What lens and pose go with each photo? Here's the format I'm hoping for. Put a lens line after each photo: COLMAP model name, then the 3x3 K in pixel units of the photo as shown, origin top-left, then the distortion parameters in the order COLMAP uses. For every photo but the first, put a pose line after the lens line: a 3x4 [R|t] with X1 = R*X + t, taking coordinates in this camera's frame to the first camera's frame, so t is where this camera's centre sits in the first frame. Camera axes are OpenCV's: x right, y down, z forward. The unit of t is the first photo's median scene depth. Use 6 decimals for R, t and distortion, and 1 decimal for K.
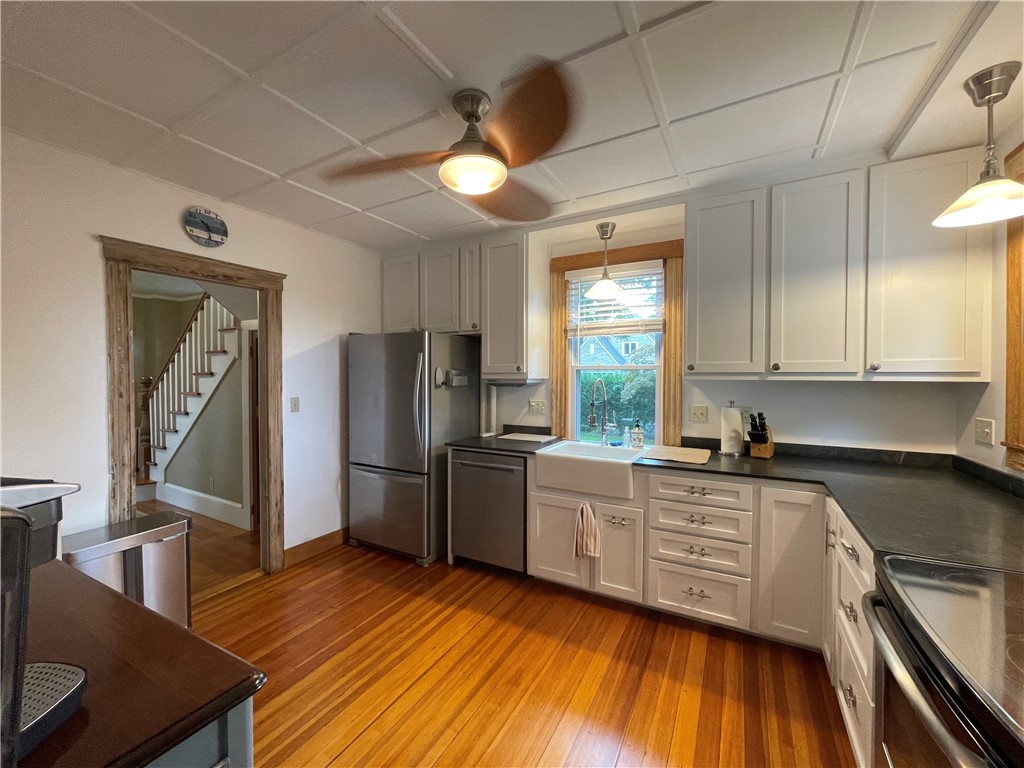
lens RADIAL K [[413.3, 0, 510.5], [0, 413.3, 382.3], [0, 0, 1]] dist [-0.003022, 0.000117]
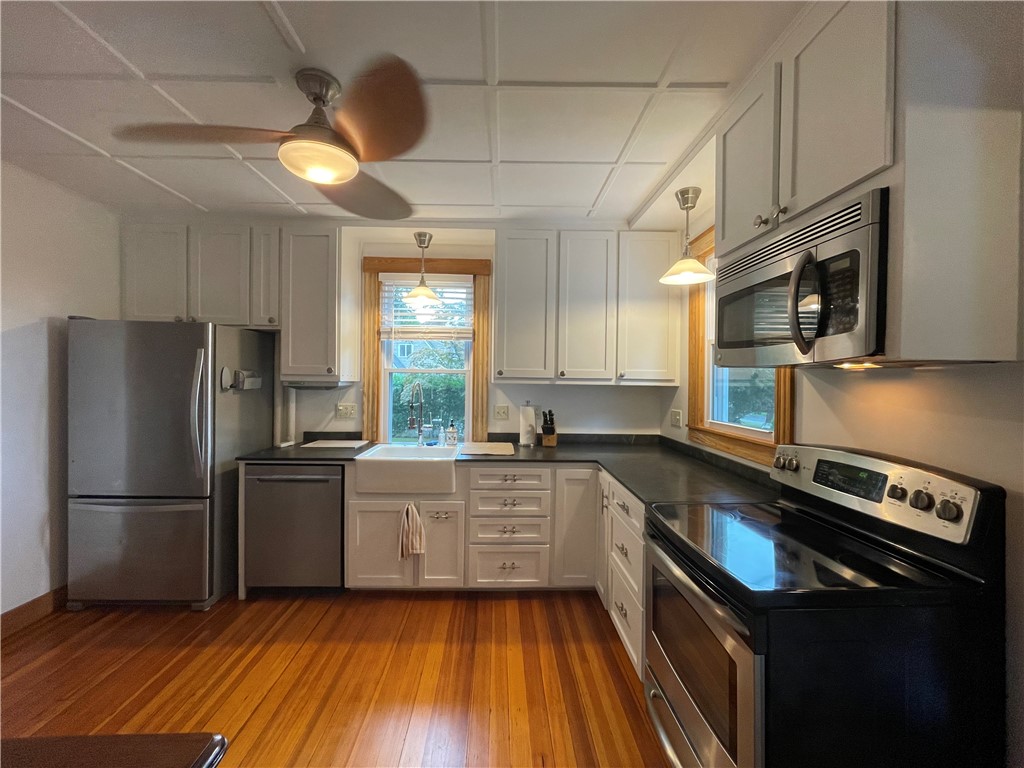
lens RADIAL K [[413.3, 0, 508.5], [0, 413.3, 382.2], [0, 0, 1]] dist [-0.003022, 0.000117]
pose [[0.860675, 0.005119, 0.509130, -0.142339], [-0.003511, 0.999985, -0.004119, -0.005322], [-0.509143, 0.001758, 0.860680, -0.008071]]
